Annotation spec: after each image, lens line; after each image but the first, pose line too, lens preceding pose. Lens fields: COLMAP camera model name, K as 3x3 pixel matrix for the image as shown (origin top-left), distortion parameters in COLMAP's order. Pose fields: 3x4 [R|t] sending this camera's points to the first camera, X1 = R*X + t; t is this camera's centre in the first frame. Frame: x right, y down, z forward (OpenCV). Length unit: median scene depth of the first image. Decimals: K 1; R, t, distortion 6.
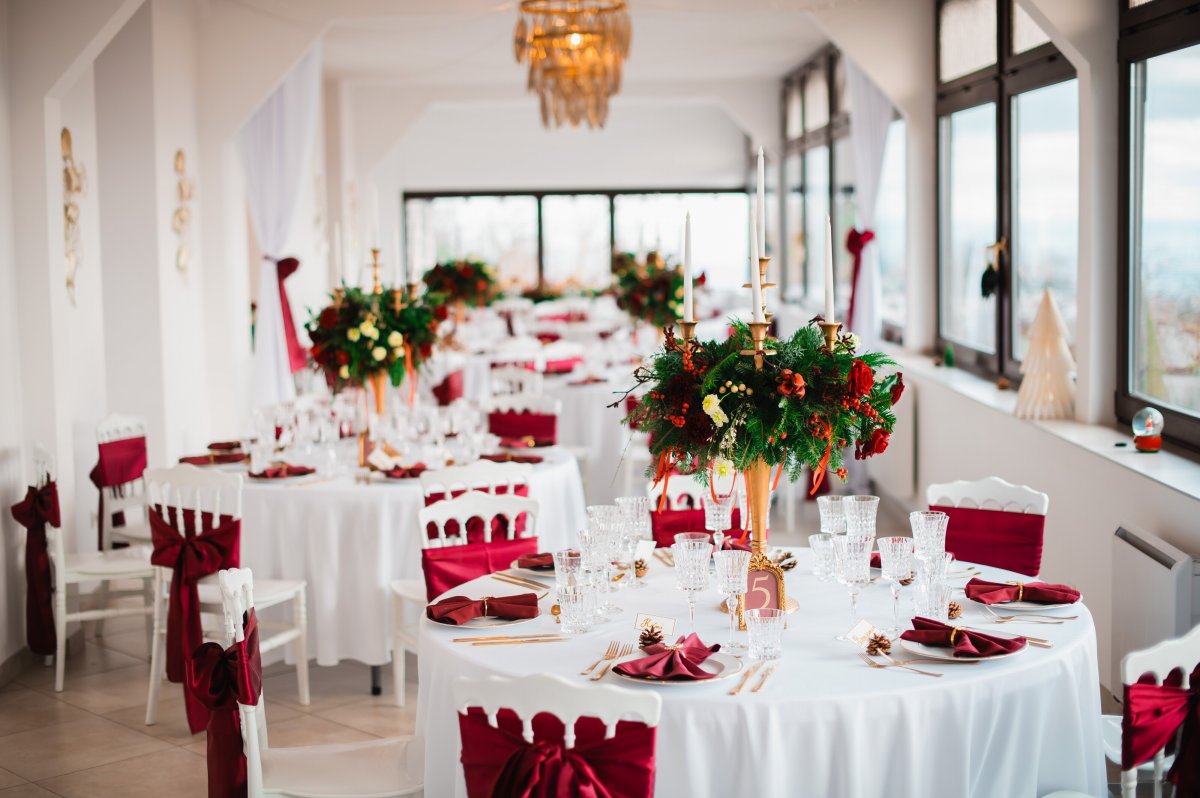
lens RADIAL K [[1787.3, 0, 600.0], [0, 1787.3, 399.0], [0, 0, 1]] dist [-0.222609, 0.039104]
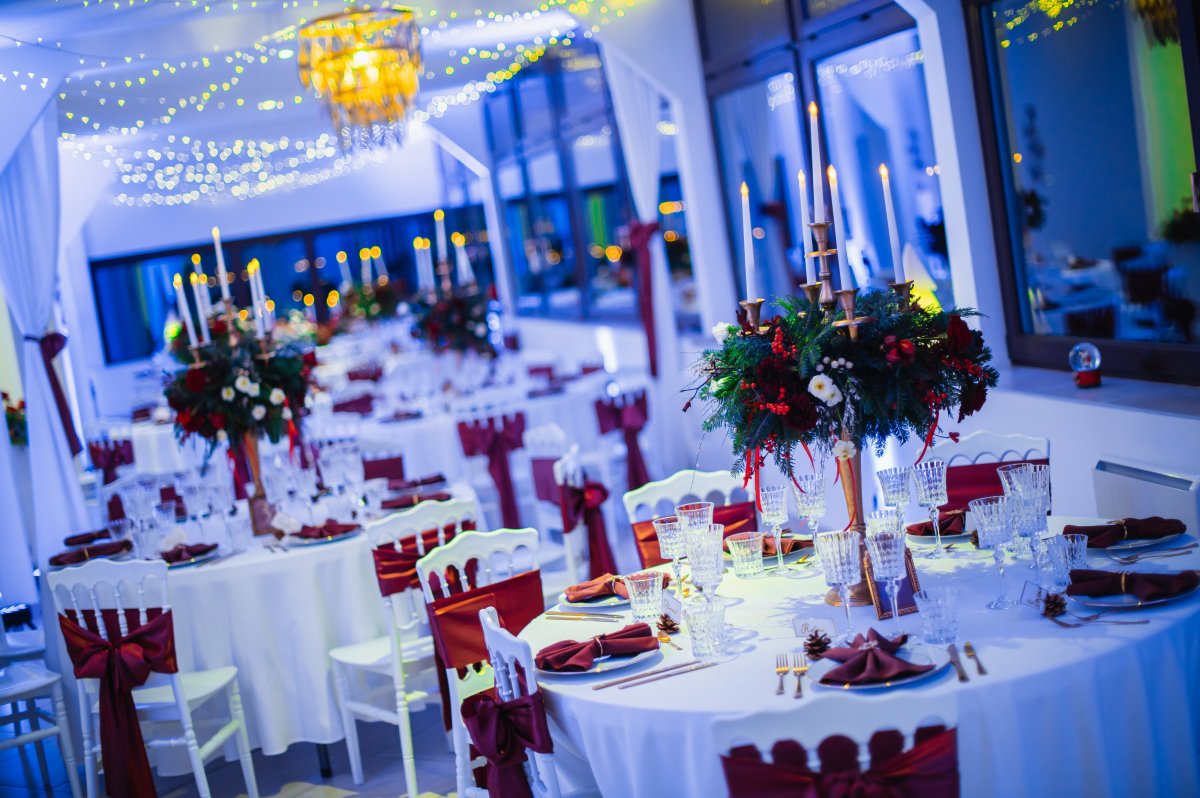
lens RADIAL K [[1787.3, 0, 600.0], [0, 1787.3, 399.0], [0, 0, 1]] dist [-0.222609, 0.039104]
pose [[0.967236, -0.149328, 0.205321, -0.150922], [0.152760, 0.988263, -0.000874, -0.003659], [-0.202780, 0.032210, 0.978694, 0.075468]]
